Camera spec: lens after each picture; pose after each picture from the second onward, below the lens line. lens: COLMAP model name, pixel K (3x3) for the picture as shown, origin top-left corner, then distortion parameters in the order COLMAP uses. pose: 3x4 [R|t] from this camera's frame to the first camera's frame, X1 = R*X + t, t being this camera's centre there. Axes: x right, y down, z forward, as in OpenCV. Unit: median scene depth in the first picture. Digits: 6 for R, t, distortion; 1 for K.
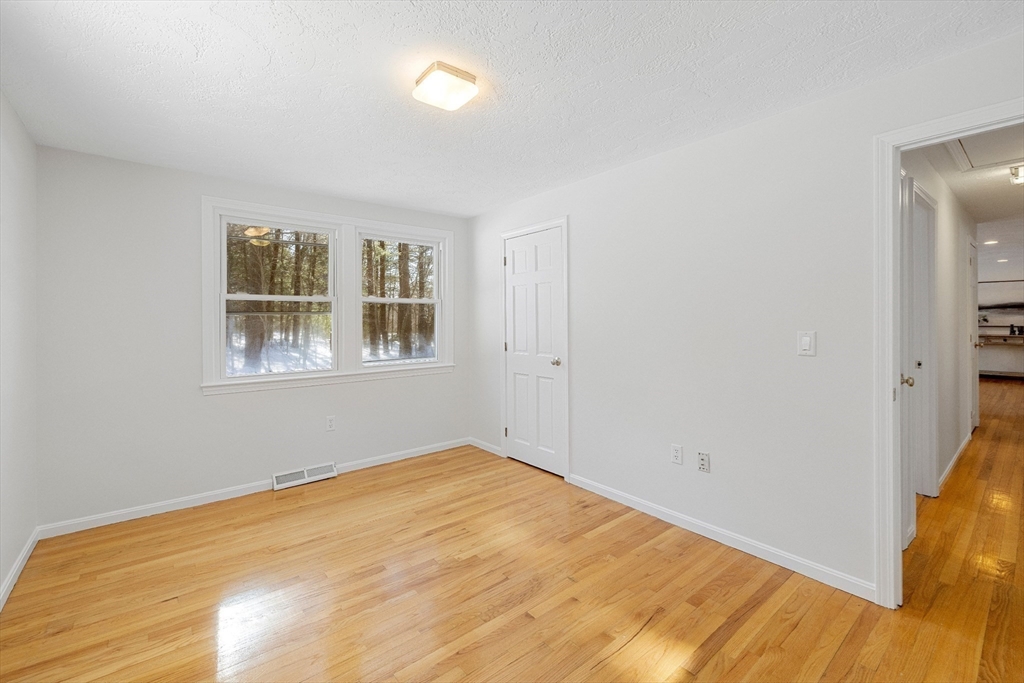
lens RADIAL K [[435.7, 0, 503.9], [0, 435.7, 322.0], [0, 0, 1]] dist [0.001132, 0.000695]
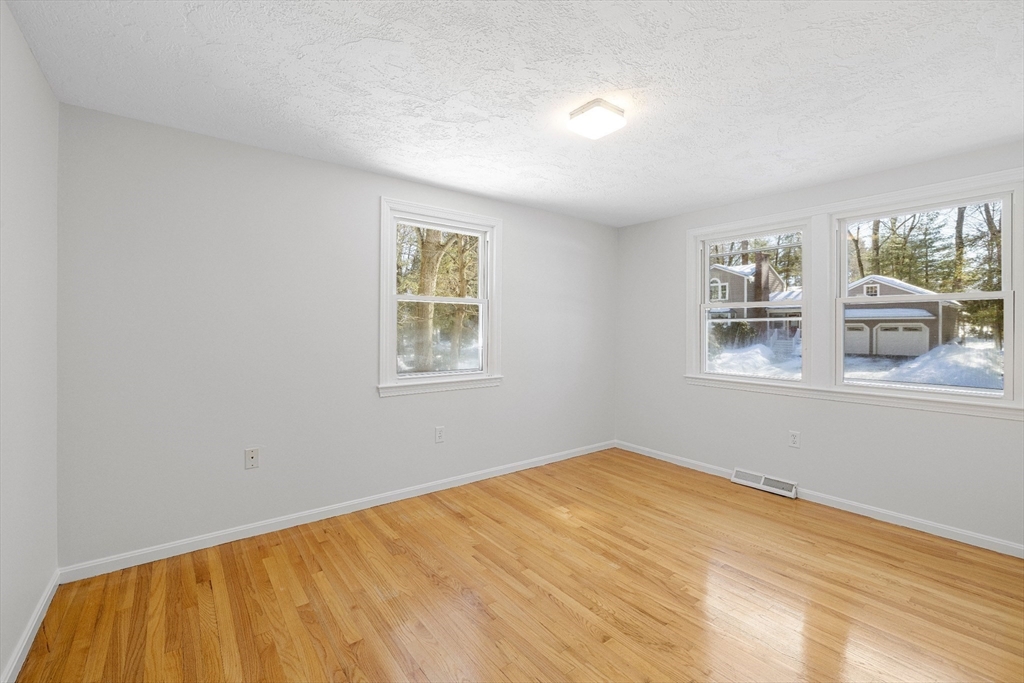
lens RADIAL K [[435.7, 0, 512.2], [0, 435.7, 332.4], [0, 0, 1]] dist [0.001132, 0.000695]
pose [[-0.018387, 0.017550, -0.999677, 0.586552], [-0.006257, 0.999824, 0.017668, -0.004970], [0.999811, 0.006580, -0.018274, 0.475165]]
